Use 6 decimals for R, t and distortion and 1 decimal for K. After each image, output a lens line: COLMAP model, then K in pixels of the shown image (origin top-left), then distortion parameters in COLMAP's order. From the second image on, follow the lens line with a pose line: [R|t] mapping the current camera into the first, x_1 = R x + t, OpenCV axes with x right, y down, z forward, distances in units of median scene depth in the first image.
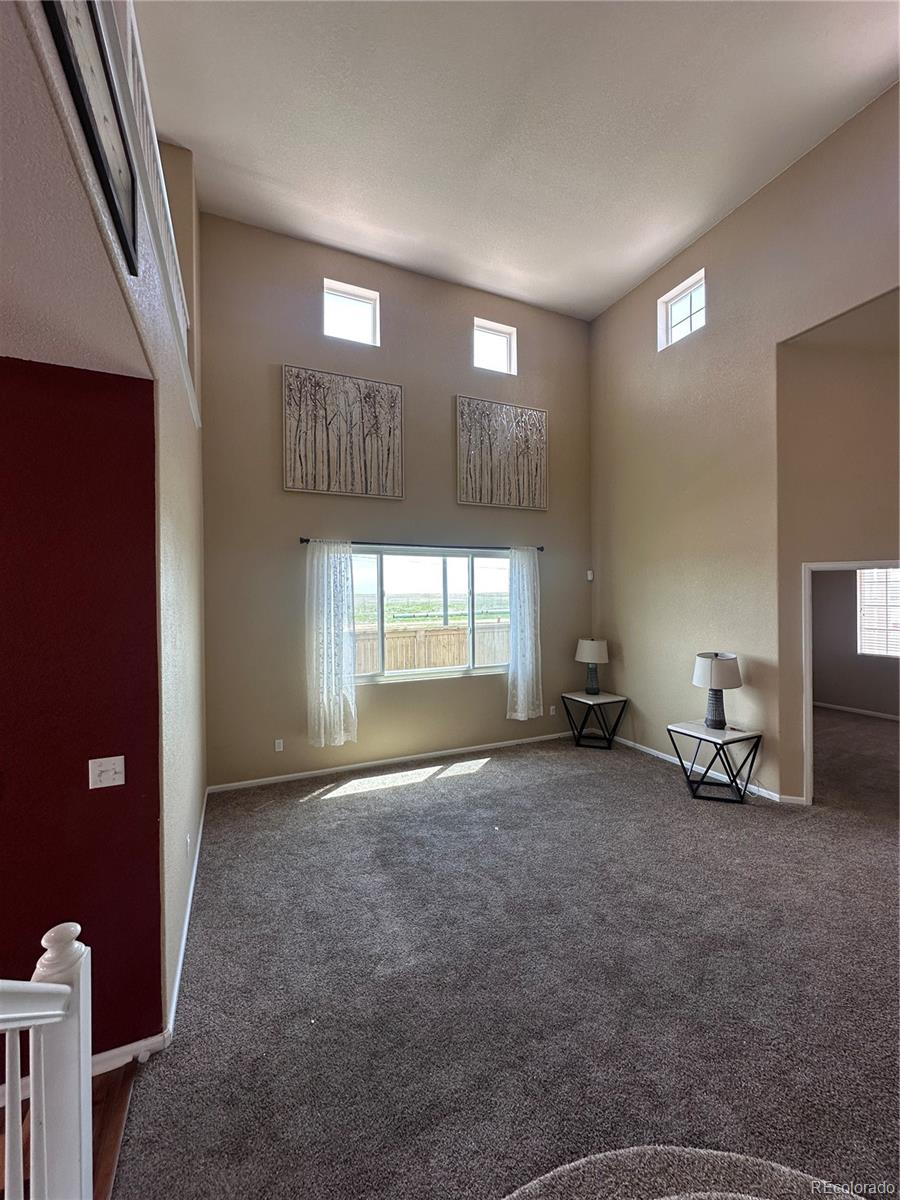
lens RADIAL K [[475.5, 0, 450.0], [0, 475.5, 600.0], [0, 0, 1]] dist [-0.004074, -0.000094]
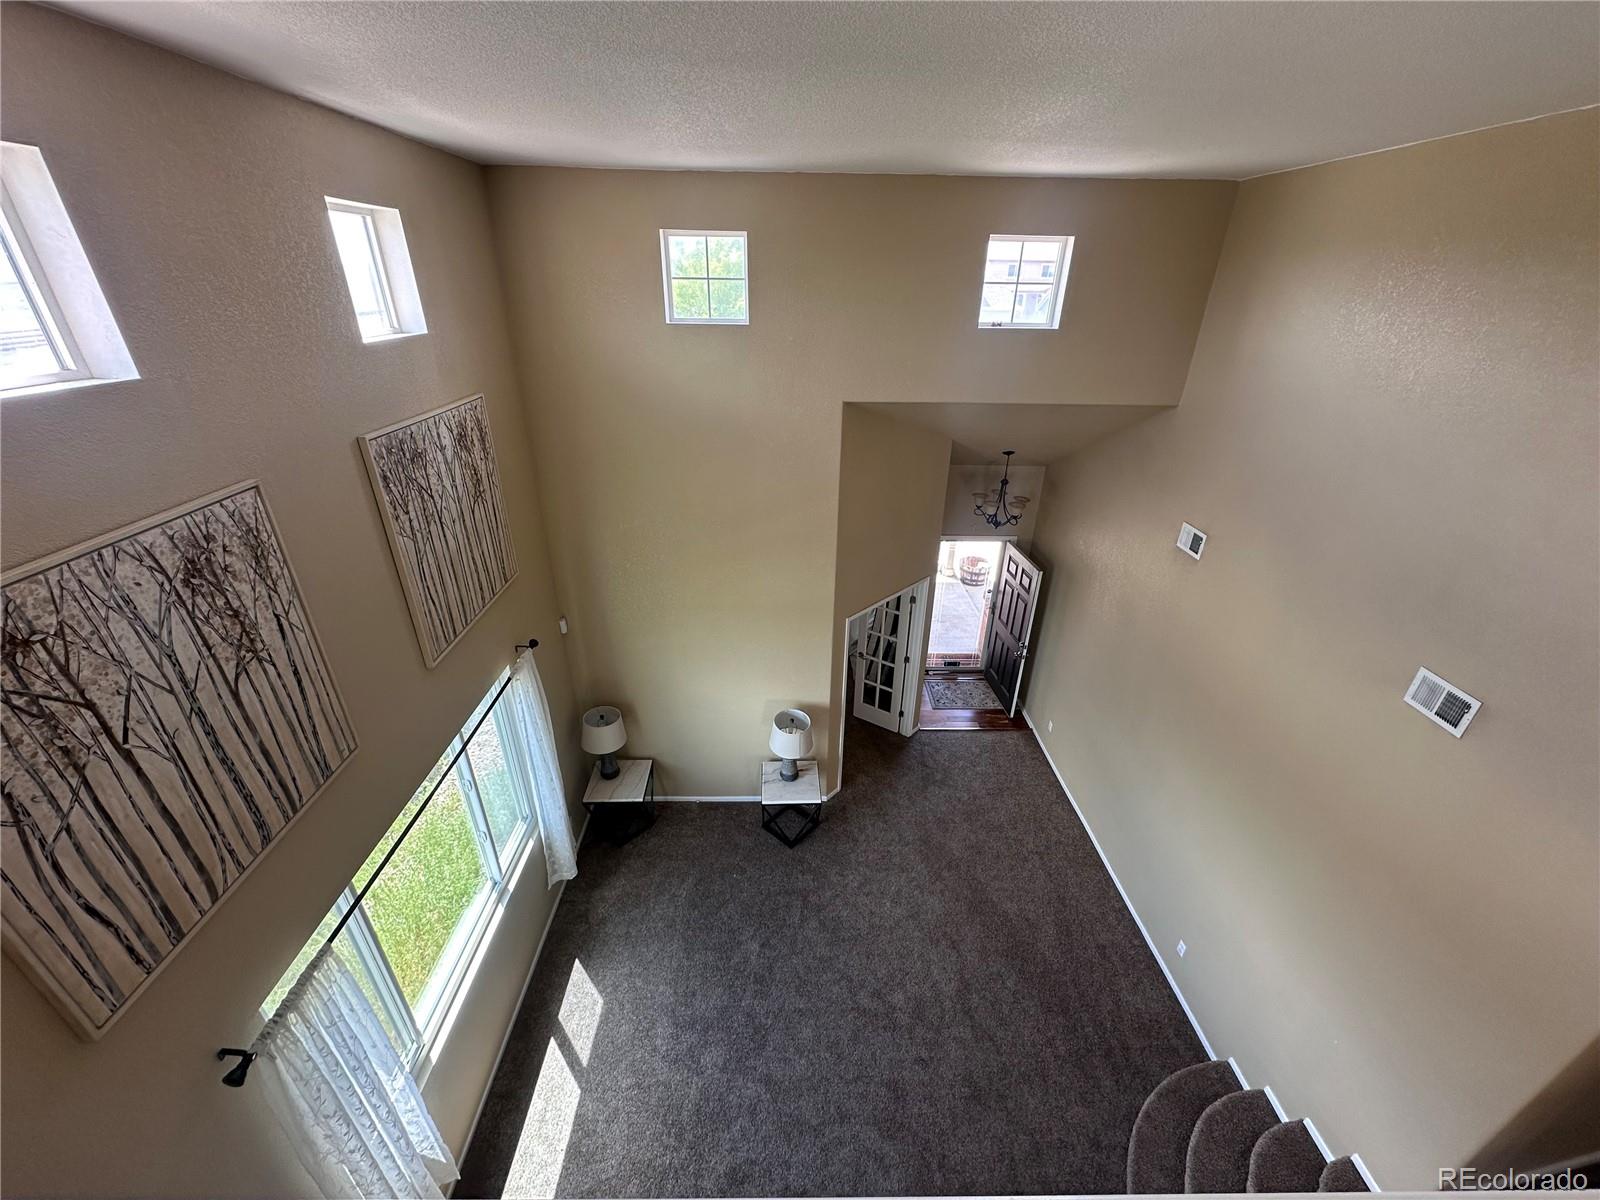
lens RADIAL K [[634.0, 0, 793.5], [0, 634.0, 603.3], [0, 0, 1]] dist [-0.004074, -0.000094]
pose [[0.400438, -0.407411, 0.820771, -0.383433], [-0.009124, 0.893905, 0.448164, -0.635379], [-0.916278, -0.186951, 0.354236, 0.529813]]
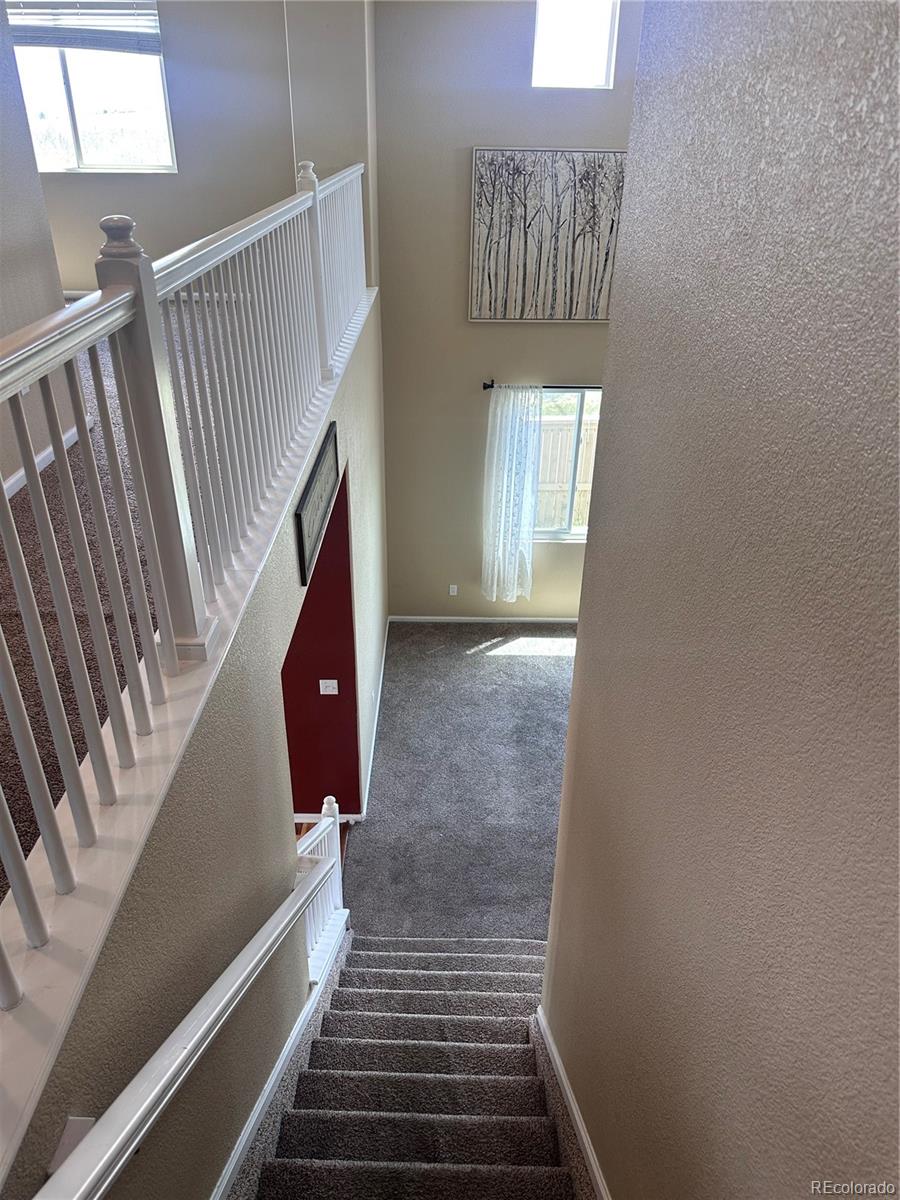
lens RADIAL K [[841.1, 0, 450.0], [0, 841.1, 600.0], [0, 0, 1]] dist [0.002509, -0.003157]
pose [[0.910760, 0.229689, -0.343161, 0.235400], [-0.026275, 0.861576, 0.506948, -0.550771], [0.412099, -0.452691, 0.790724, -0.392804]]
